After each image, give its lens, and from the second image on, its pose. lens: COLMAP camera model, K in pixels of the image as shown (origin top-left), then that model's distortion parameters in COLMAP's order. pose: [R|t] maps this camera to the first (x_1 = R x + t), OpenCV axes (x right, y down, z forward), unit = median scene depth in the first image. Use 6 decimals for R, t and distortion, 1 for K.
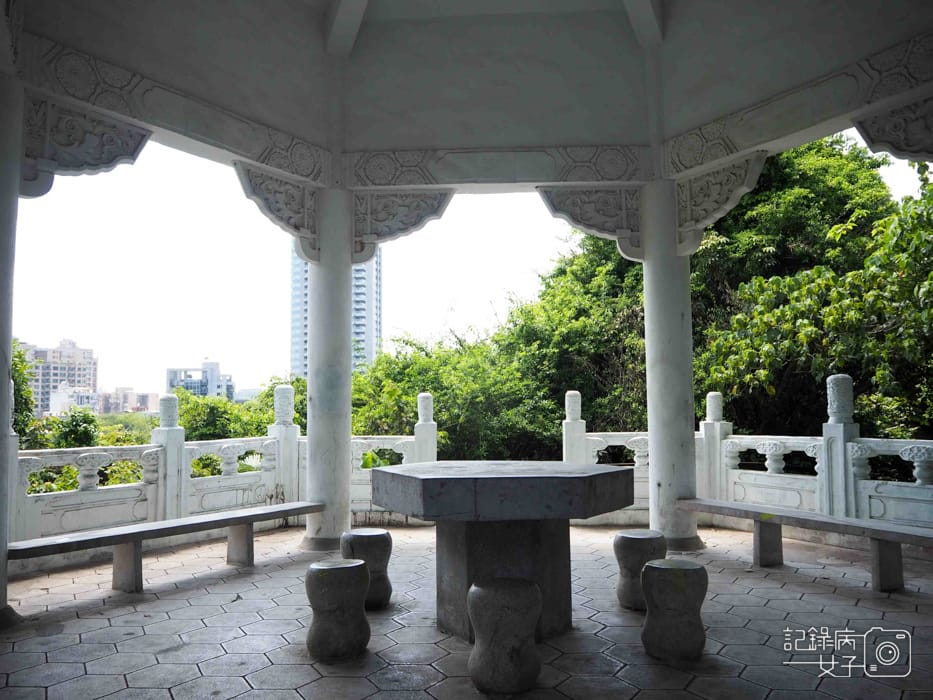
lens RADIAL K [[808.9, 0, 466.5], [0, 808.9, 350.0], [0, 0, 1]] dist [-0.032880, 0.001266]
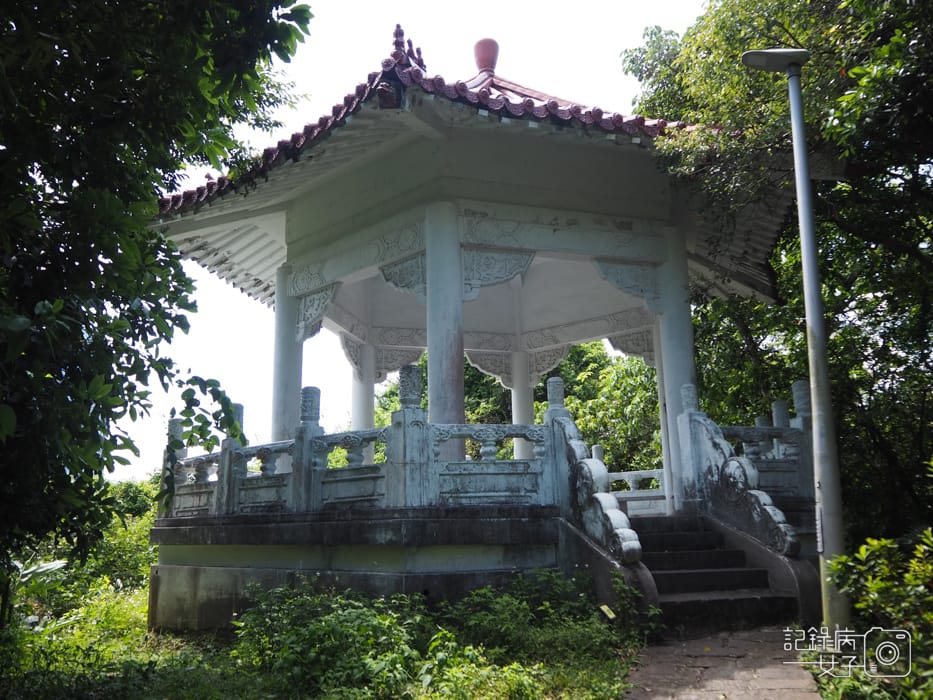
lens RADIAL K [[808.9, 0, 466.5], [0, 808.9, 350.0], [0, 0, 1]] dist [-0.032880, 0.001266]
pose [[0.944927, 0.063664, 0.321029, -0.354287], [-0.014418, 0.988043, -0.153503, 0.070466], [-0.326963, 0.140421, 0.934547, -0.578604]]
